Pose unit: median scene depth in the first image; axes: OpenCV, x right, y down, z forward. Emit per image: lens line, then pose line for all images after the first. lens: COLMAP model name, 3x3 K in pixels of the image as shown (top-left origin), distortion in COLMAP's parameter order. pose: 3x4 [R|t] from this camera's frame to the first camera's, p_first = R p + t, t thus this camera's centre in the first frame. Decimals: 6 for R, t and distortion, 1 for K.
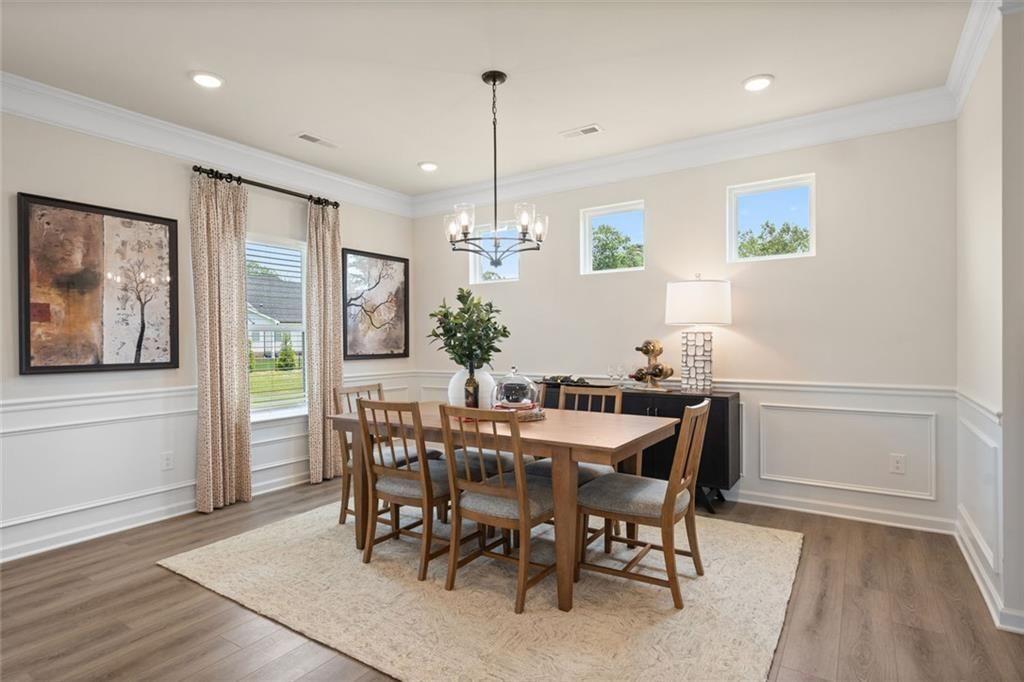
lens RADIAL K [[540.4, 0, 519.1], [0, 540.4, 343.5], [0, 0, 1]] dist [-0.001149, 0.001054]
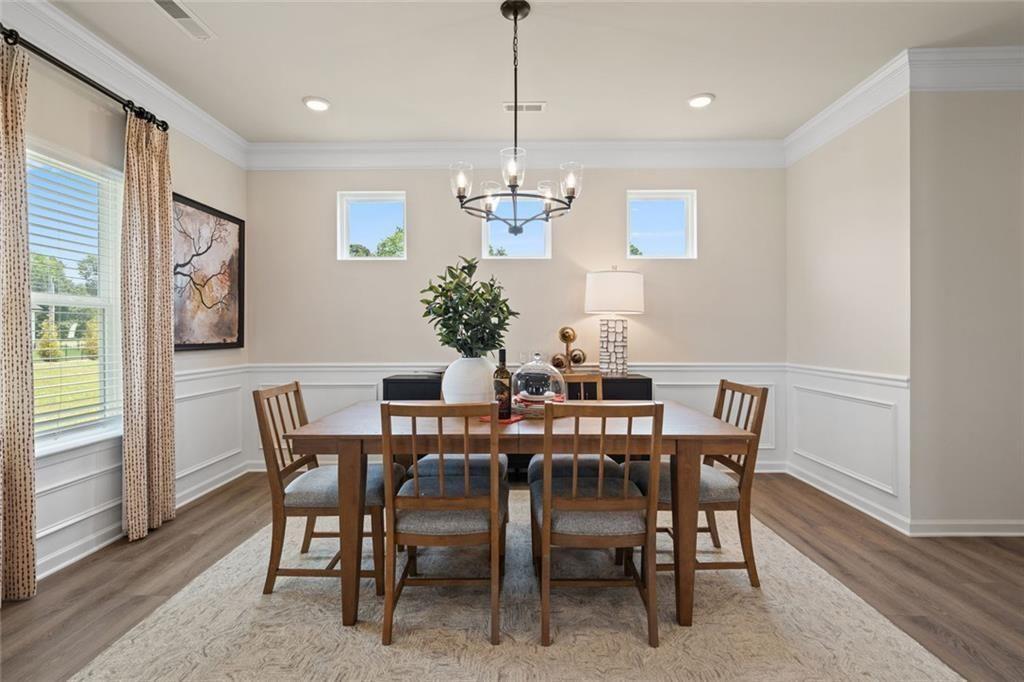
lens RADIAL K [[480.0, 0, 510.7], [0, 480.0, 334.0], [0, 0, 1]] dist [-0.000327, -0.000675]
pose [[0.840494, 0.005339, 0.541795, -0.375739], [-0.002125, 0.999976, -0.006558, 0.014479], [-0.541817, 0.004361, 0.840485, 0.315271]]
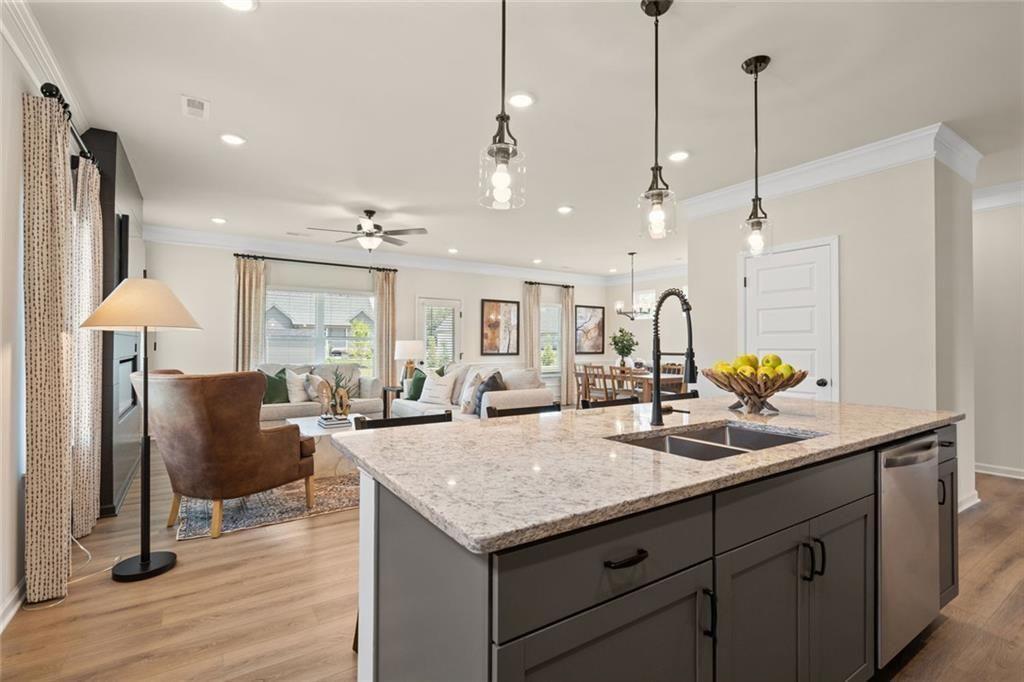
lens RADIAL K [[480.0, 0, 512.6], [0, 480.0, 341.2], [0, 0, 1]] dist [-0.000327, -0.000675]
pose [[0.917341, 0.007371, -0.398033, 0.308807], [-0.012483, 0.999870, -0.010253, 0.000085], [0.397906, 0.014374, 0.917314, -1.245623]]
